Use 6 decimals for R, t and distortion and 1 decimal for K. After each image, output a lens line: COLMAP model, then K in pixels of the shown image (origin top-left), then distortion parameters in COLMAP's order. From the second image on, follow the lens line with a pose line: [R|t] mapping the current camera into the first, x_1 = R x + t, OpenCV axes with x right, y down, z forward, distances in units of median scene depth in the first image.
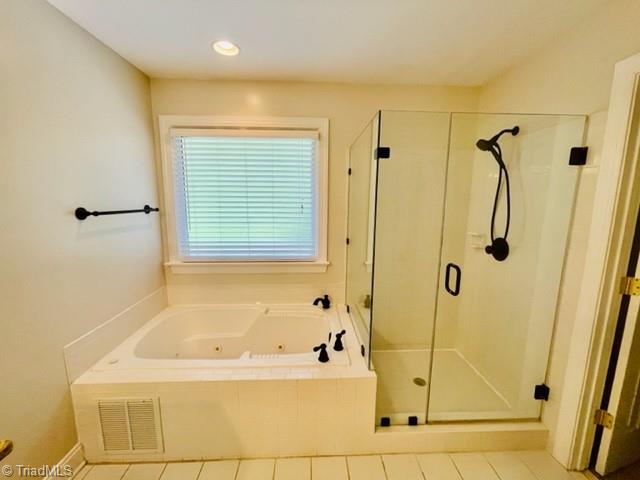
lens RADIAL K [[259.6, 0, 320.6], [0, 259.6, 238.6], [0, 0, 1]] dist [-0.001073, -0.000264]
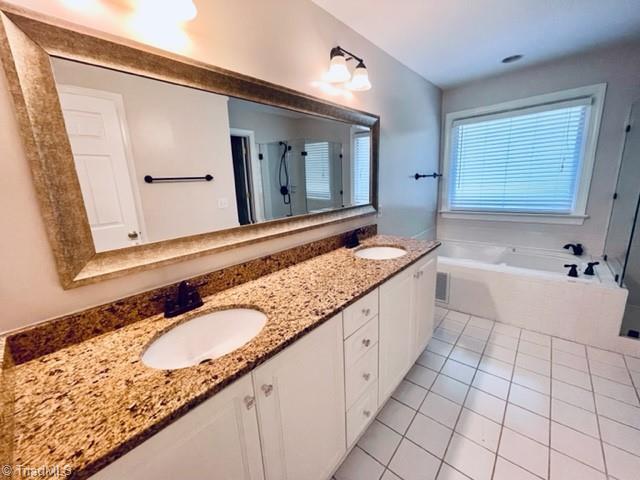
lens RADIAL K [[259.6, 0, 320.6], [0, 259.6, 238.6], [0, 0, 1]] dist [-0.001073, -0.000264]
pose [[0.722555, 0.105009, -0.683292, -0.026302], [-0.042923, 0.993304, 0.107263, 0.132107], [0.689980, -0.048174, 0.722223, -0.661929]]
